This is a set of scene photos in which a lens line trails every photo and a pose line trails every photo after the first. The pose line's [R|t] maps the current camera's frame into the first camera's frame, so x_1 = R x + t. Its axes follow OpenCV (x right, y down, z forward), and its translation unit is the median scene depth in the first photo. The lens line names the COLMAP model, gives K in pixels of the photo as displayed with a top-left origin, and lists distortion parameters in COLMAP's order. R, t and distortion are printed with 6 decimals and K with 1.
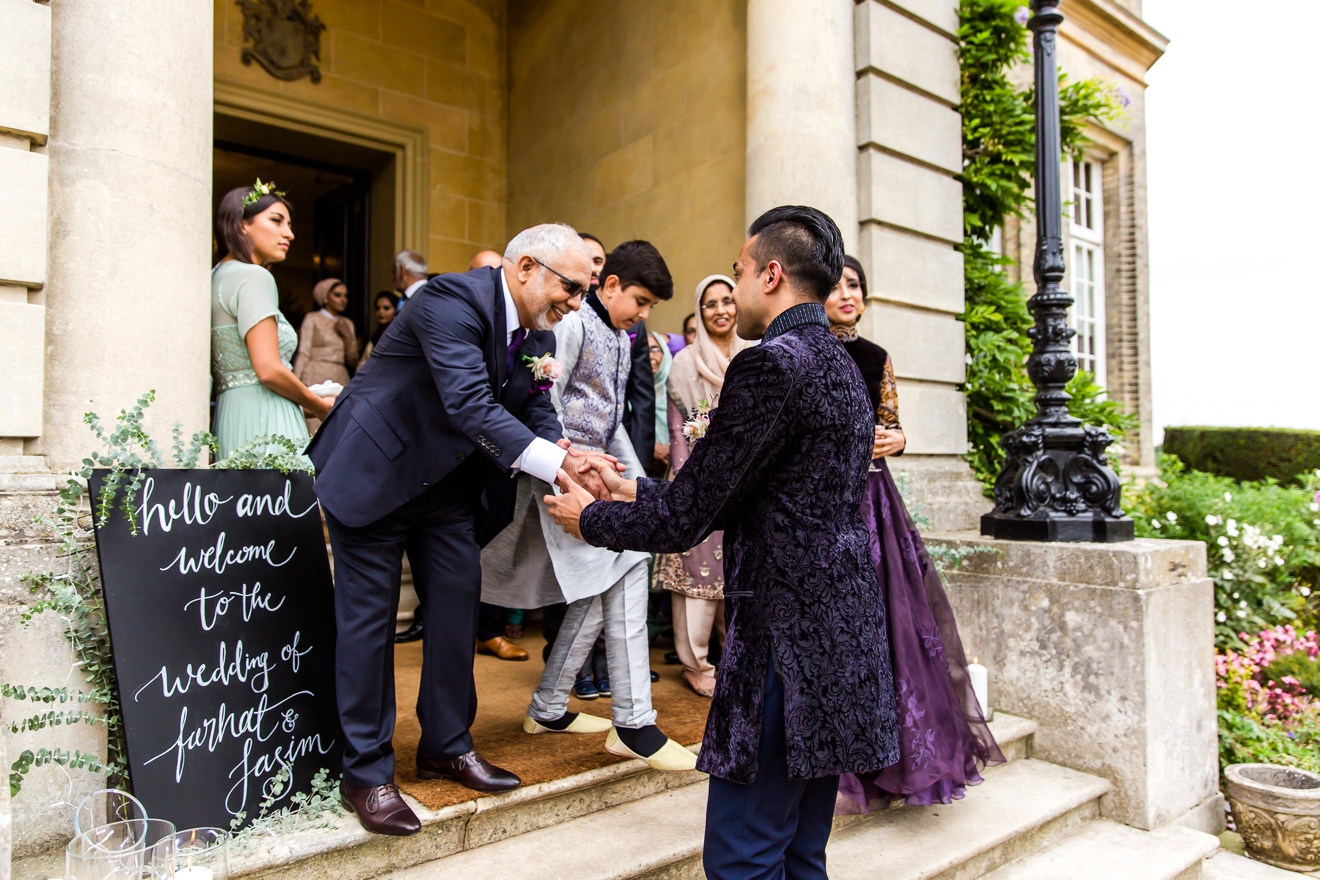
lens RADIAL K [[866.9, 0, 660.0], [0, 866.9, 440.0], [0, 0, 1]] dist [-0.000223, -0.001447]
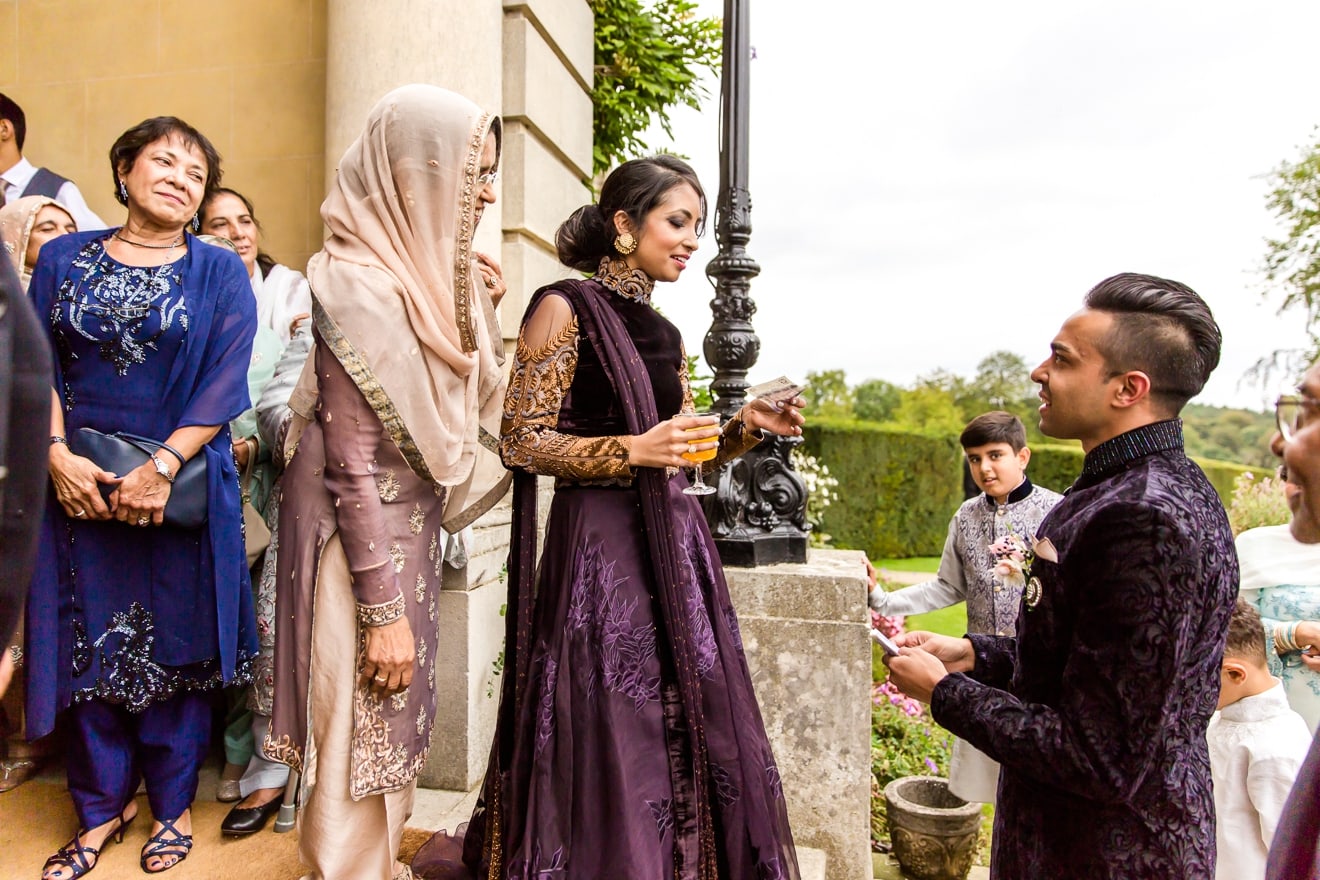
lens RADIAL K [[866.9, 0, 660.0], [0, 866.9, 440.0], [0, 0, 1]] dist [-0.000223, -0.001447]
pose [[0.773480, 0.010633, 0.633732, -0.136358], [-0.041108, 0.998596, 0.033418, -0.025064], [-0.632486, -0.051900, 0.772831, 0.451801]]
